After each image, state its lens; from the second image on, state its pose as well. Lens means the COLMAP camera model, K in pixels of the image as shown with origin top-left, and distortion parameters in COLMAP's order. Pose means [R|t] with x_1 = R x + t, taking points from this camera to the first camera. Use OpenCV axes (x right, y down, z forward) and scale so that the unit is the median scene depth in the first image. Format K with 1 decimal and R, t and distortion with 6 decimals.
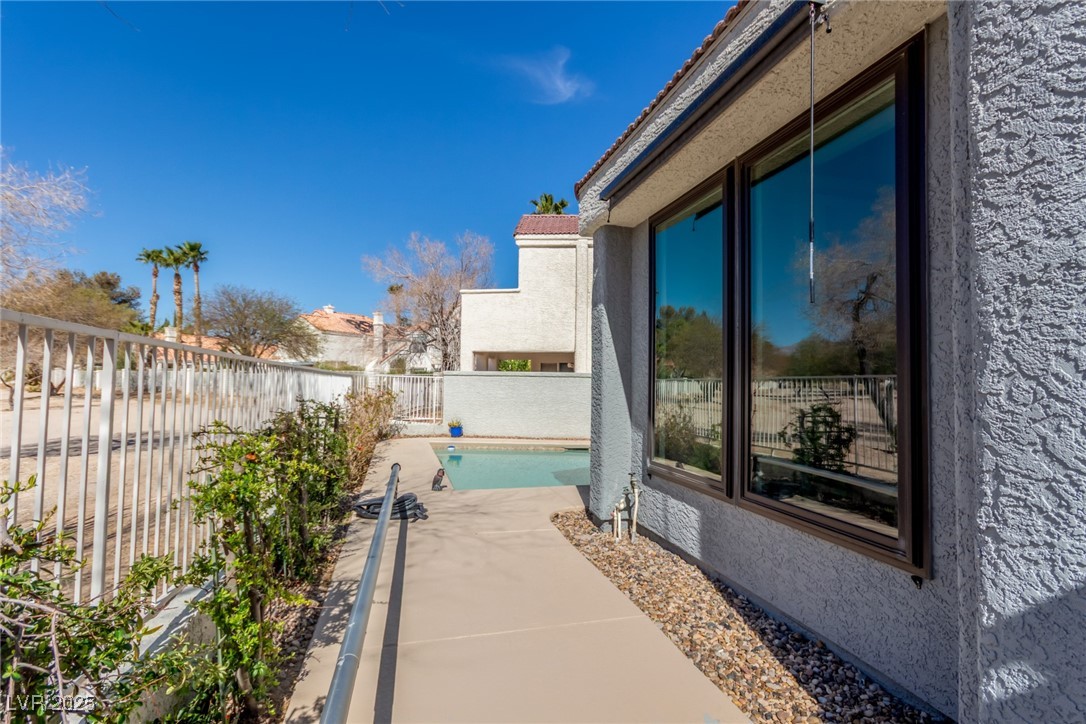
lens RADIAL K [[505.1, 0, 542.4], [0, 505.1, 356.6], [0, 0, 1]] dist [0.003818, 0.000079]
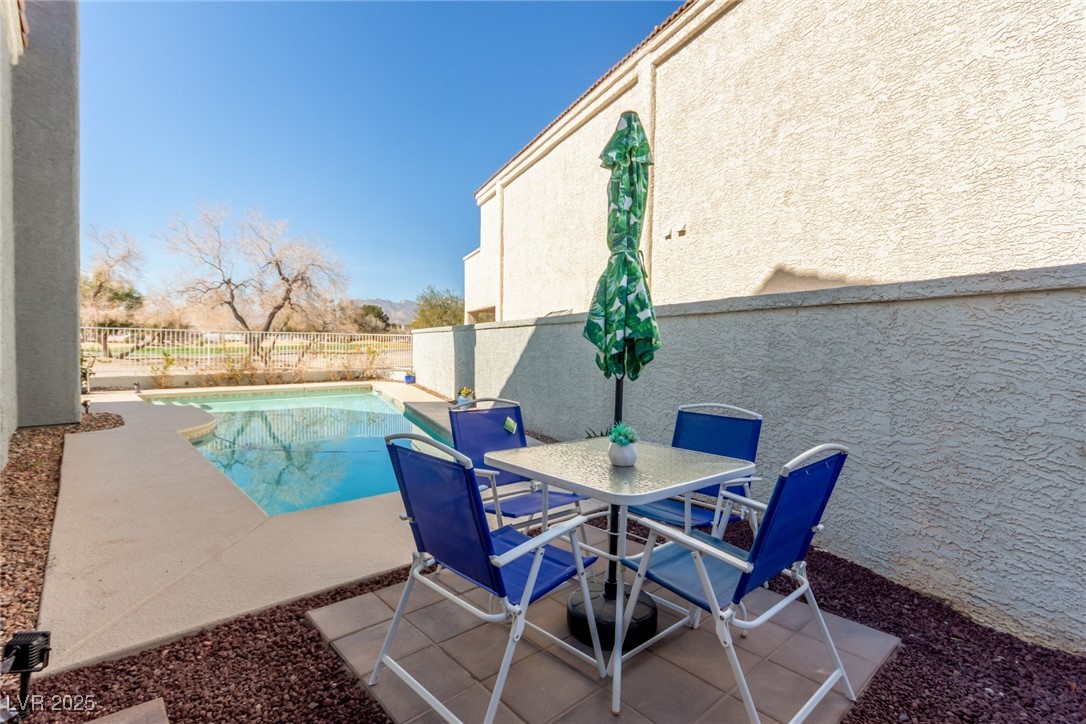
lens RADIAL K [[505.1, 0, 542.4], [0, 505.1, 356.6], [0, 0, 1]] dist [0.003818, 0.000079]
pose [[0.461899, 0.013646, -0.886828, 0.925553], [0.033505, 0.998899, 0.032822, 0.057519], [0.886299, -0.044874, 0.460933, 0.644979]]
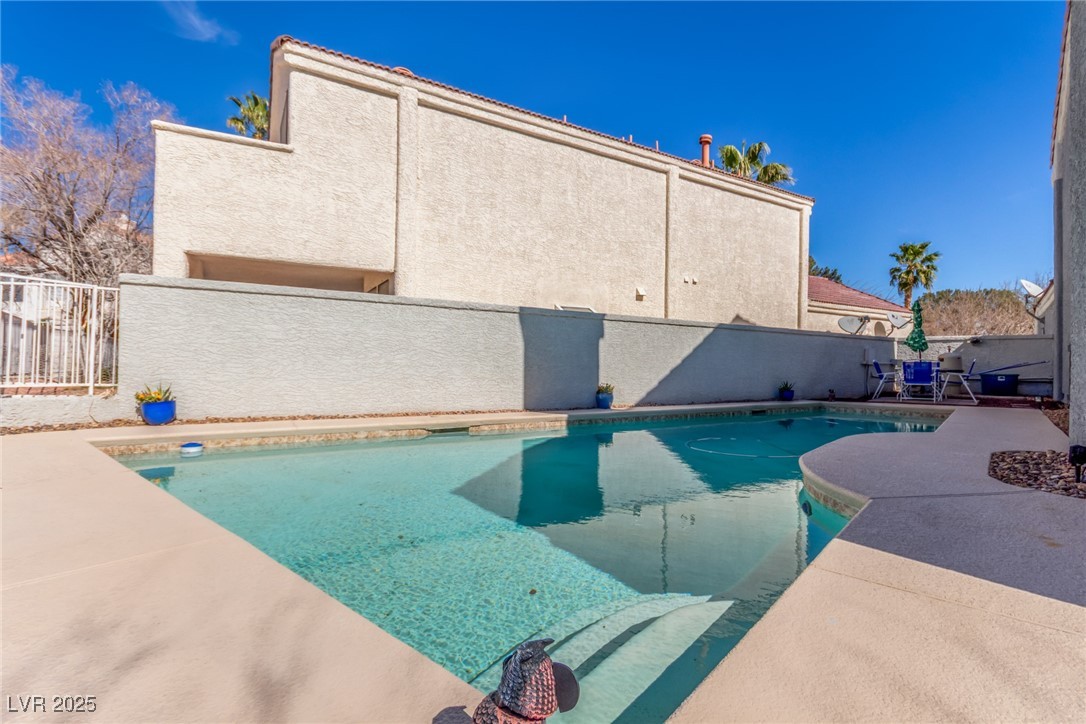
lens RADIAL K [[505.1, 0, 542.4], [0, 505.1, 356.6], [0, 0, 1]] dist [0.003818, 0.000079]
pose [[0.836928, 0.008972, 0.547239, -0.118595], [-0.030122, 0.999105, 0.029687, 0.068832], [-0.546483, -0.041330, 0.836450, 0.401059]]
